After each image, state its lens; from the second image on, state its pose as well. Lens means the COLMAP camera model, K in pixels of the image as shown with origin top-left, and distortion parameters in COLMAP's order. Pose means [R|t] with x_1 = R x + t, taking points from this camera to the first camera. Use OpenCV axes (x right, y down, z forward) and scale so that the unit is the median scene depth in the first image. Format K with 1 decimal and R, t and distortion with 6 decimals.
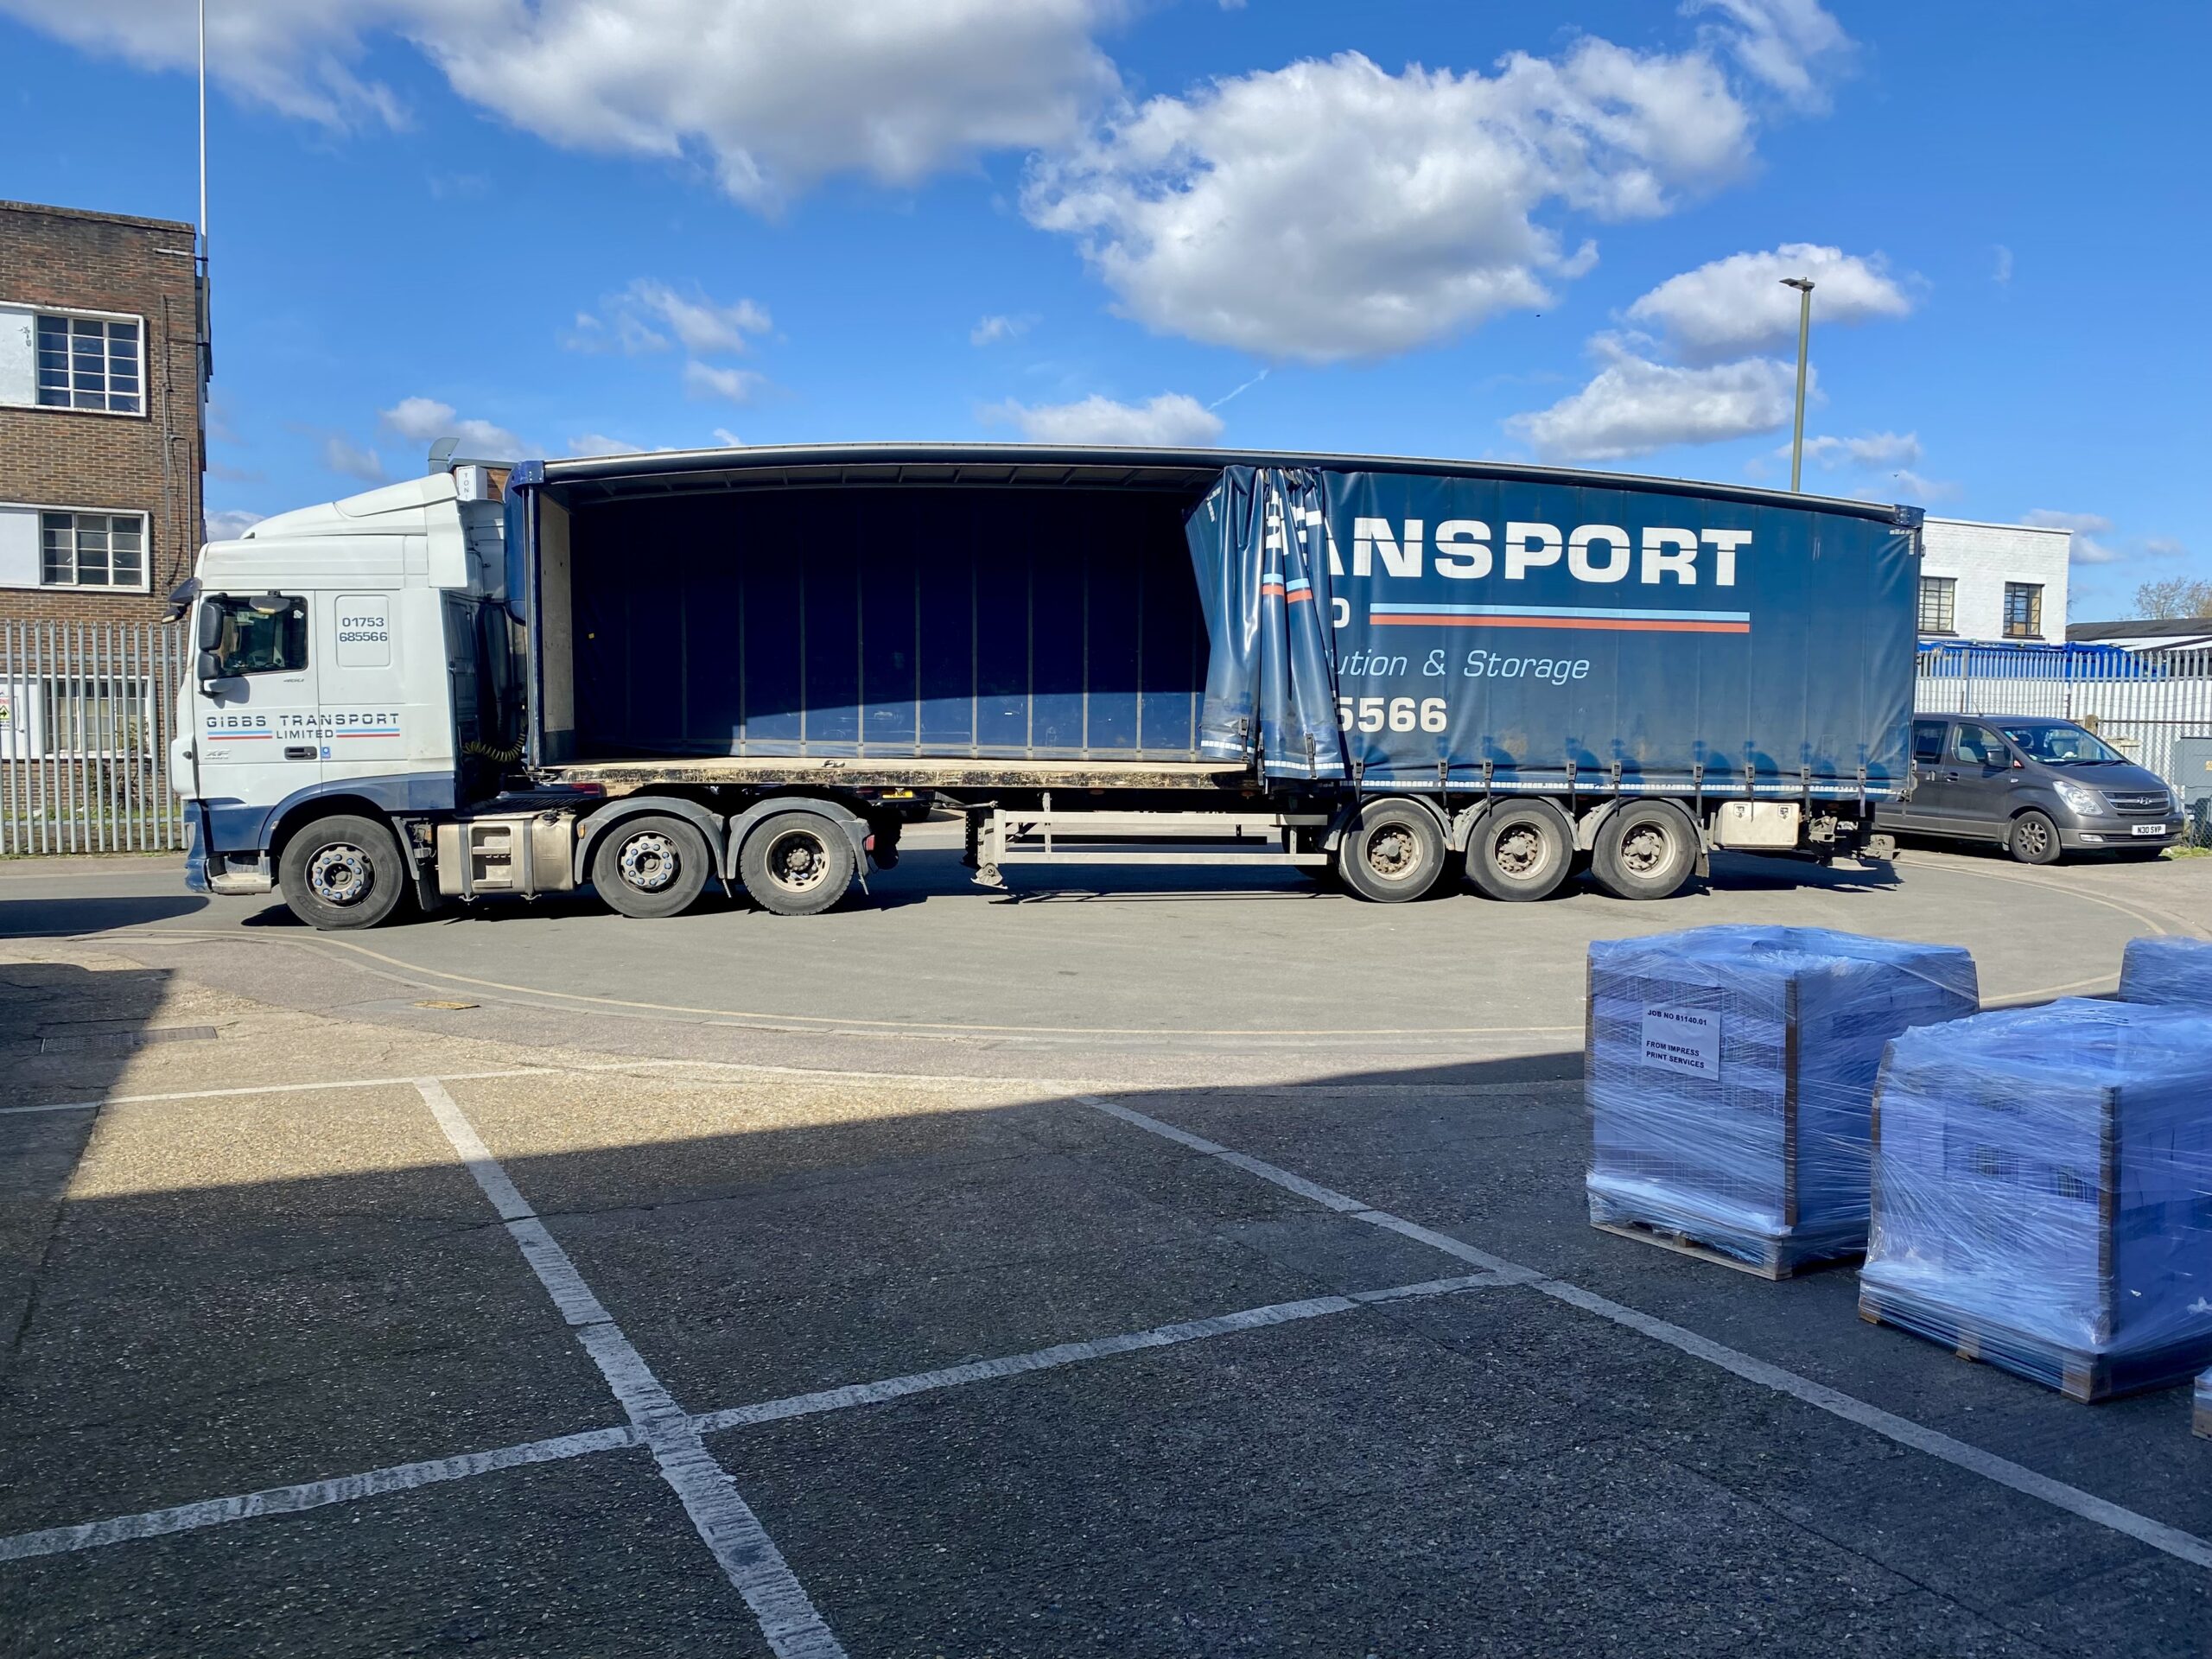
lens RADIAL K [[1676.1, 0, 1105.3], [0, 1676.1, 827.9], [0, 0, 1]] dist [0.011387, 0.000335]
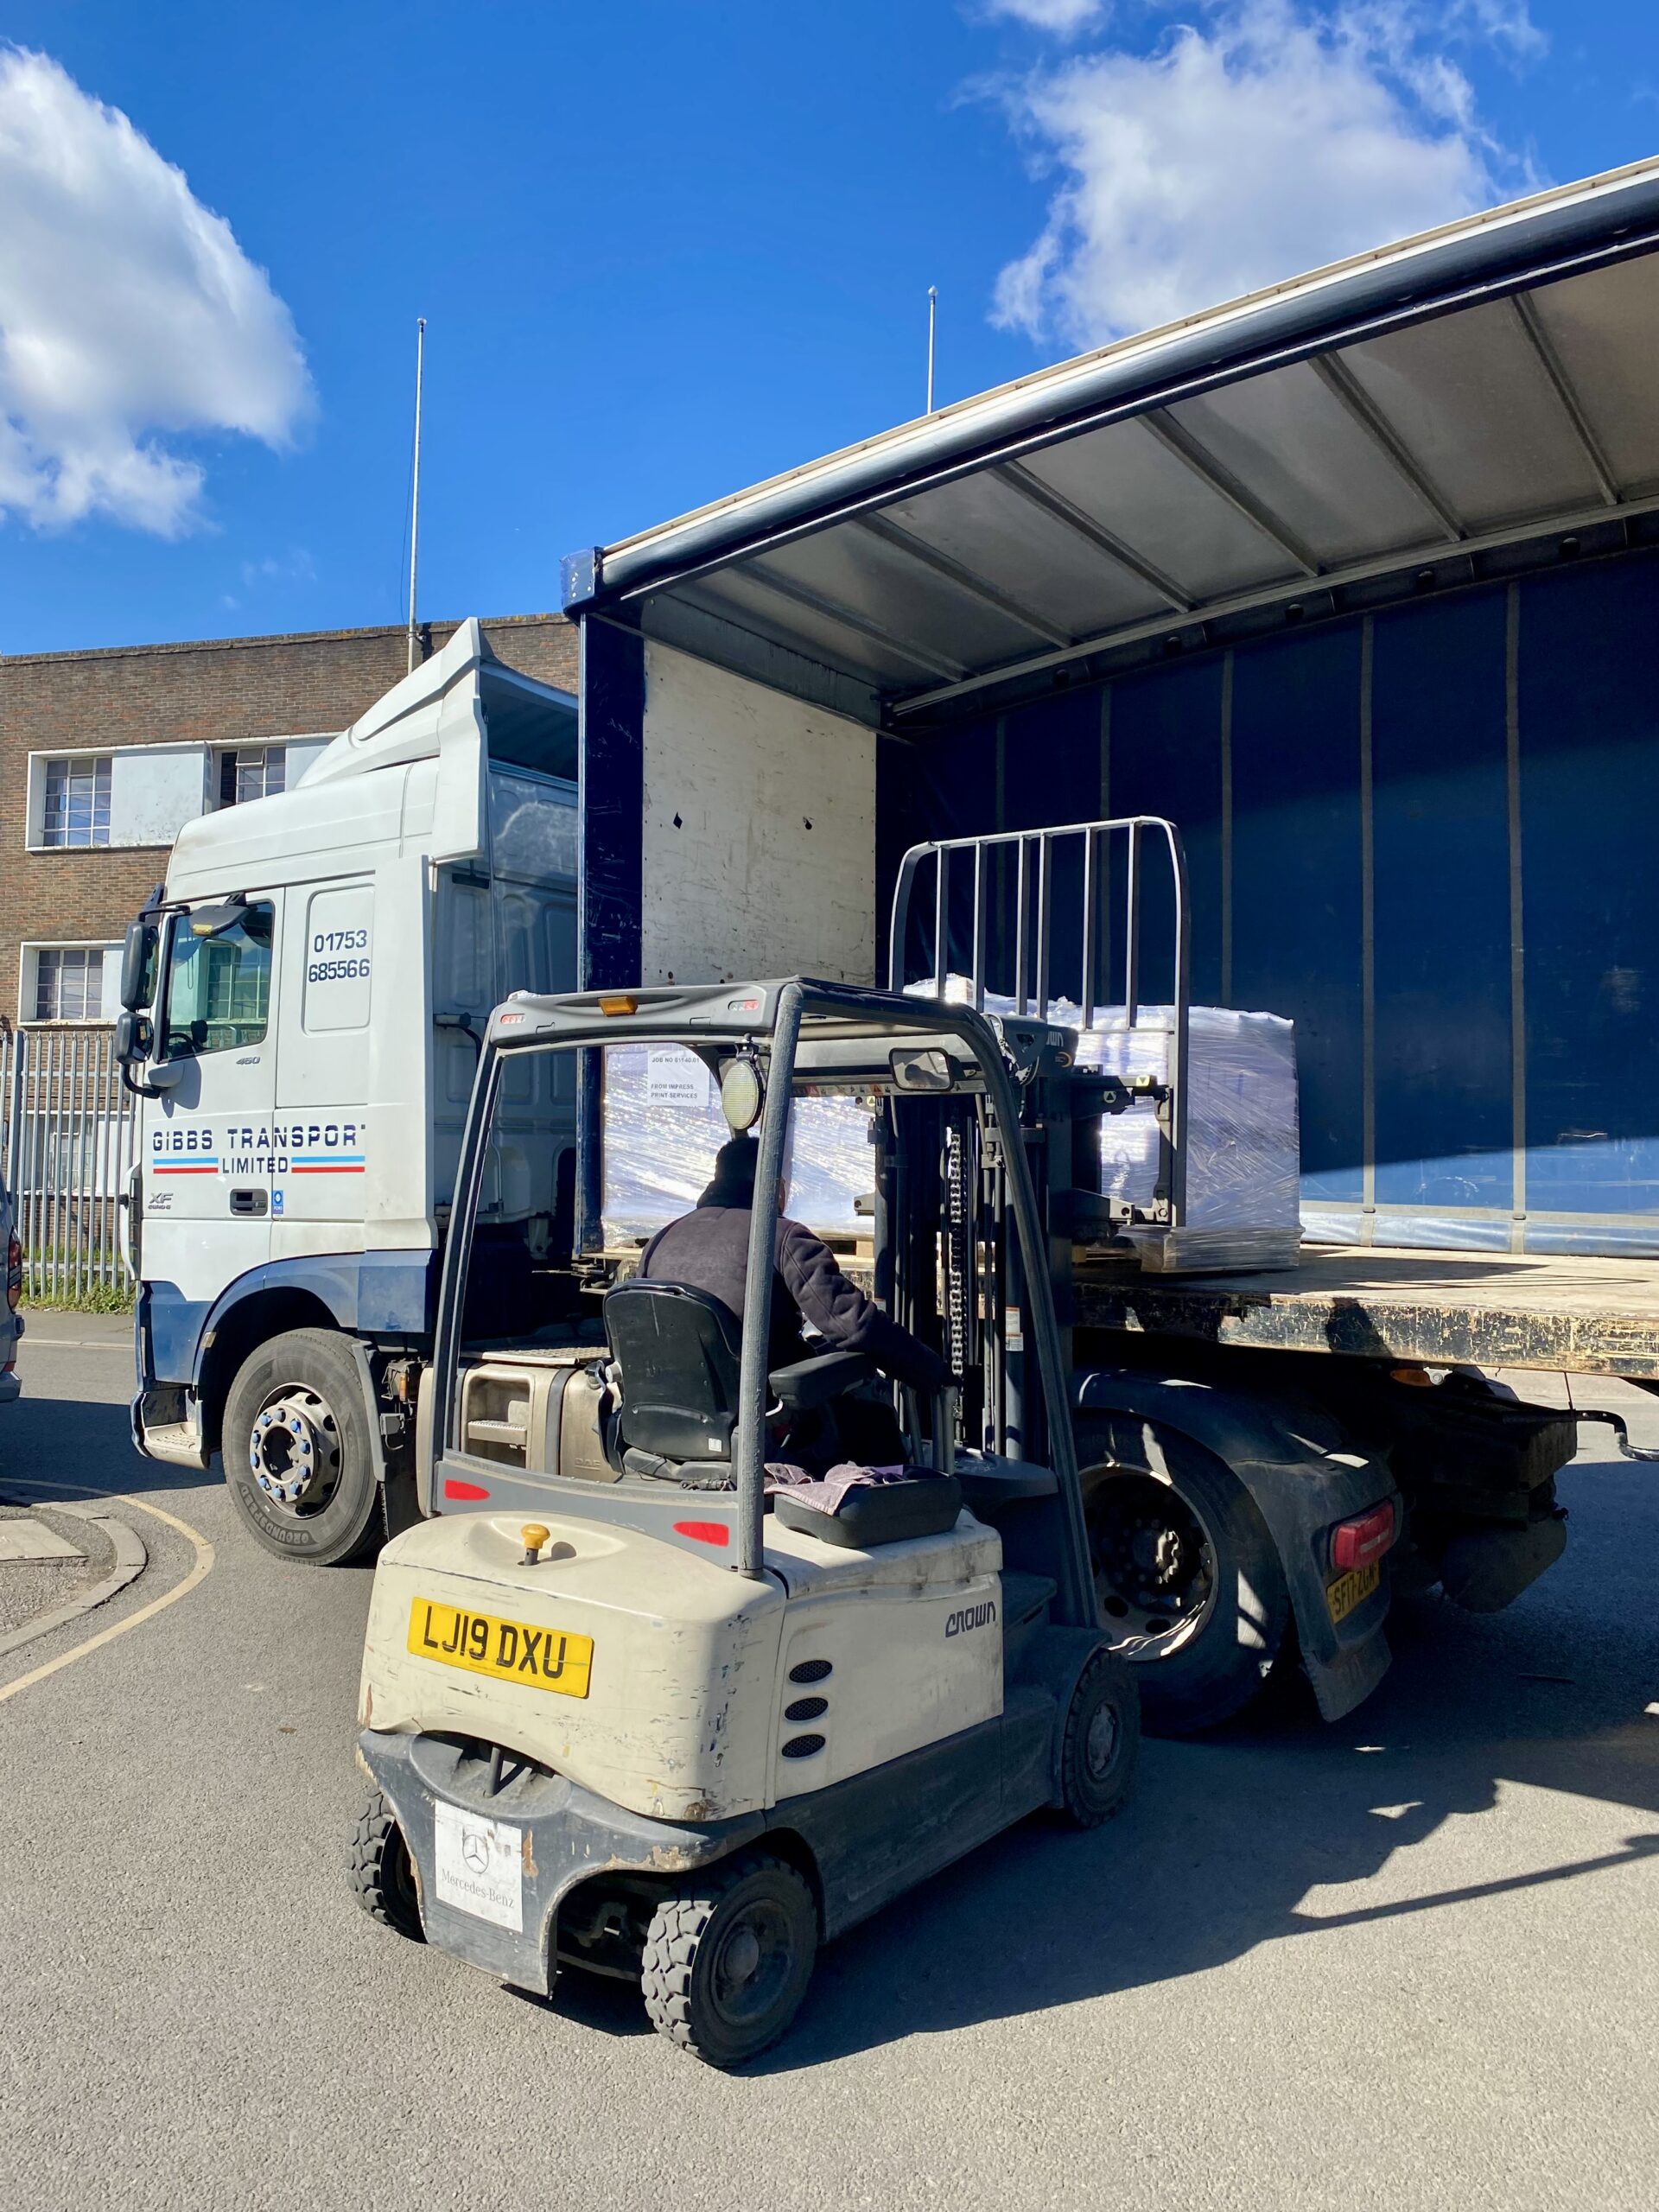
lens RADIAL K [[1676.1, 0, 832.4], [0, 1676.1, 1097.7], [0, 0, 1]] dist [0.011387, 0.000335]
pose [[0.759827, -0.018062, -0.649874, -0.010324], [-0.058209, 0.993709, -0.095677, -0.037573], [0.647514, 0.110527, 0.753996, 0.725186]]
